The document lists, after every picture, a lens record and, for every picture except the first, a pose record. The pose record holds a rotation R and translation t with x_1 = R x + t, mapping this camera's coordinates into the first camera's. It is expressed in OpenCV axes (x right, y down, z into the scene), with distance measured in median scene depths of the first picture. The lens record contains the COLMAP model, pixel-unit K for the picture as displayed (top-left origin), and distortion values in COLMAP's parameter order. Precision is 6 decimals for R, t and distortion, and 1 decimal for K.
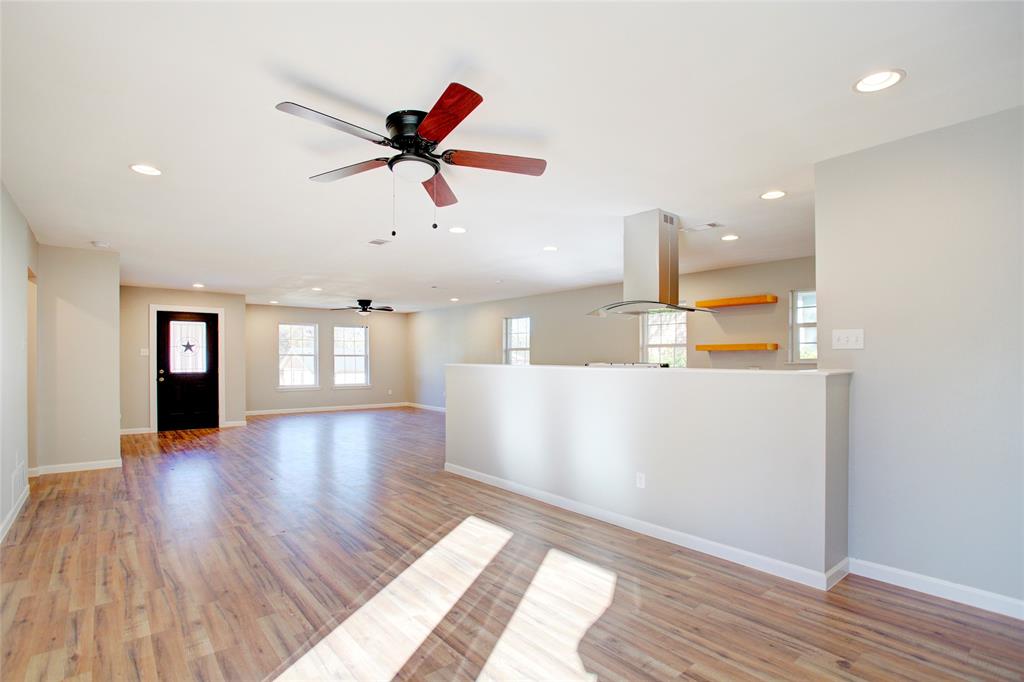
lens RADIAL K [[509.9, 0, 507.6], [0, 509.9, 370.5], [0, 0, 1]] dist [-0.048694, 0.018506]
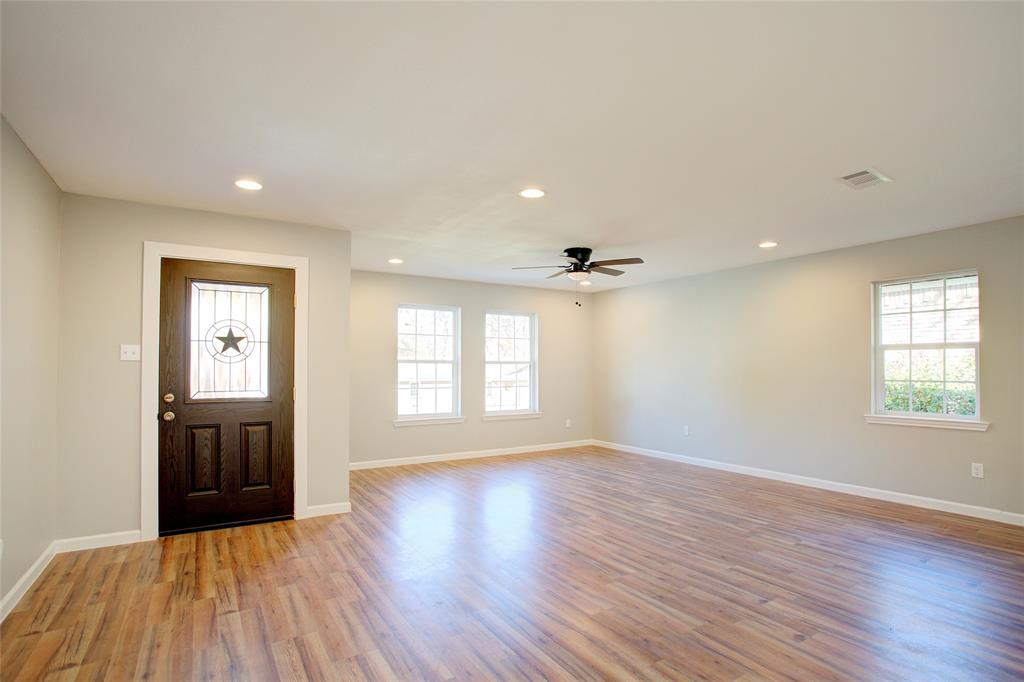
lens RADIAL K [[509.9, 0, 510.9], [0, 509.9, 364.7], [0, 0, 1]] dist [-0.048694, 0.018506]
pose [[0.992575, -0.005117, -0.121526, -0.314578], [0.001353, 0.999517, -0.031032, -0.011484], [0.121626, 0.030637, 0.992103, 0.550420]]
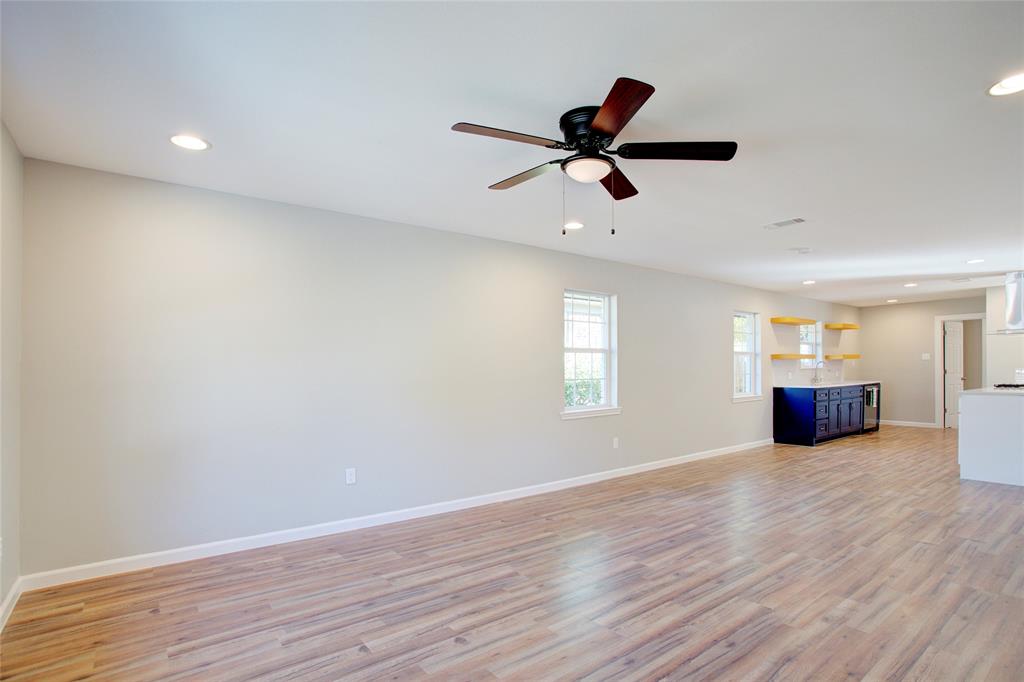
lens RADIAL K [[509.9, 0, 526.0], [0, 509.9, 383.4], [0, 0, 1]] dist [-0.048694, 0.018506]
pose [[0.014023, -0.030127, 0.999448, -0.566928], [0.034311, 0.998972, 0.029631, -0.024501], [-0.999313, 0.033877, 0.015042, 1.124475]]
